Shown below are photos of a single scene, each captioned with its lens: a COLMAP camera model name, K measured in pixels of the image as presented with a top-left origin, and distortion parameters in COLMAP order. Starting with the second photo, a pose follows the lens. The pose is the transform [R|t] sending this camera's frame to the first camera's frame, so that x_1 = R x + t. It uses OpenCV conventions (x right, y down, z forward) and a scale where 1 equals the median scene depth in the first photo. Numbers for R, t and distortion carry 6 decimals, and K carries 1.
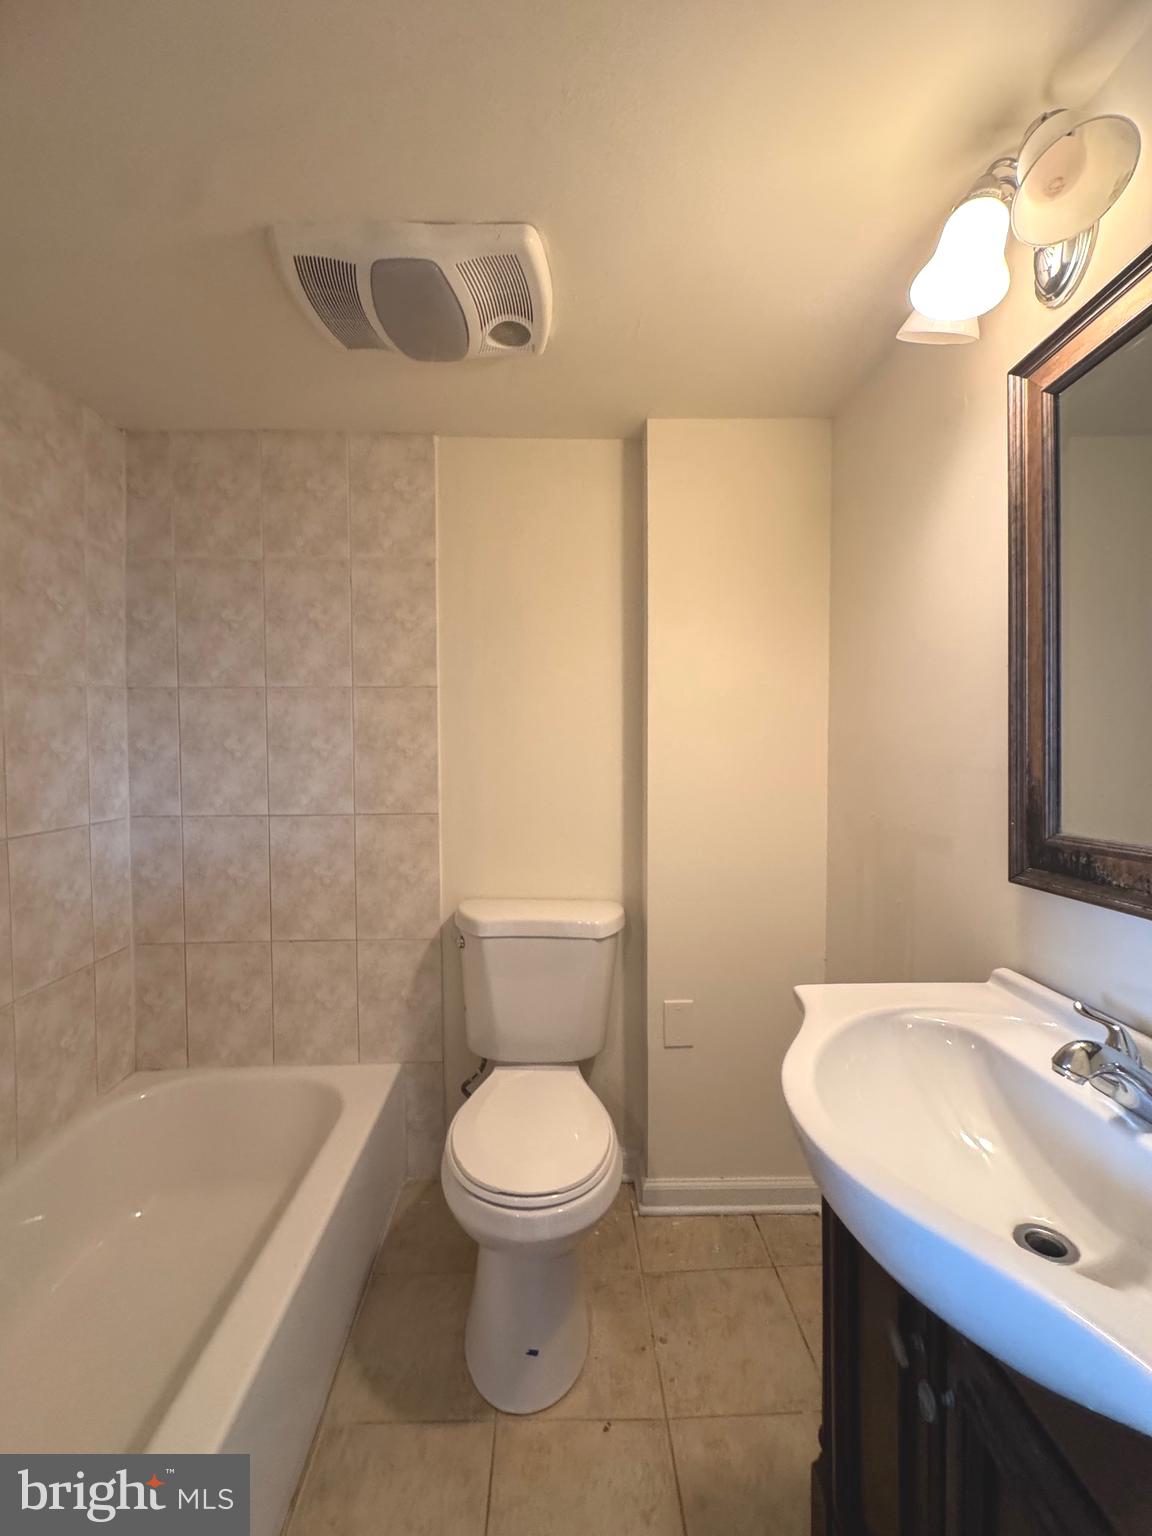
lens RADIAL K [[617.5, 0, 576.0], [0, 617.5, 768.0], [0, 0, 1]] dist [-0.002204, 0.000230]
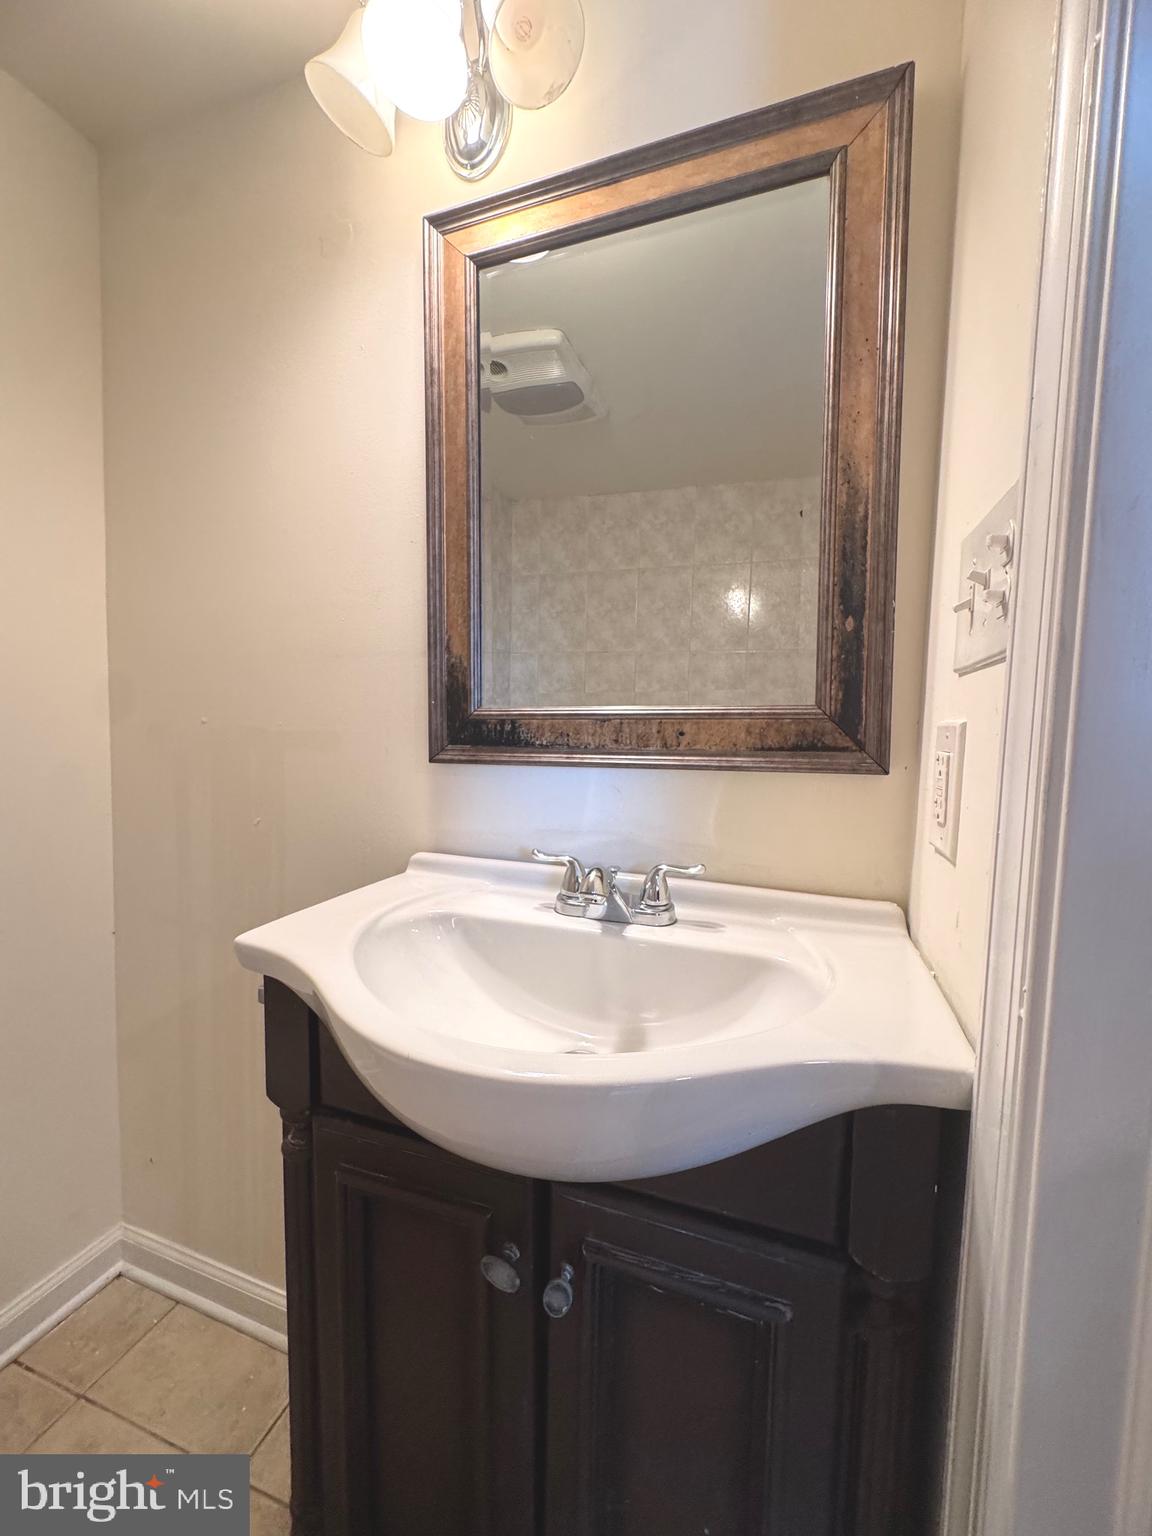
lens RADIAL K [[615.1, 0, 576.0], [0, 615.1, 768.0], [0, 0, 1]] dist [-0.001233, -0.000114]
pose [[0.336465, -0.054285, 0.940130, -0.145146], [-0.001622, 0.998302, 0.058225, 0.141702], [-0.941695, -0.021116, 0.335805, 0.468958]]
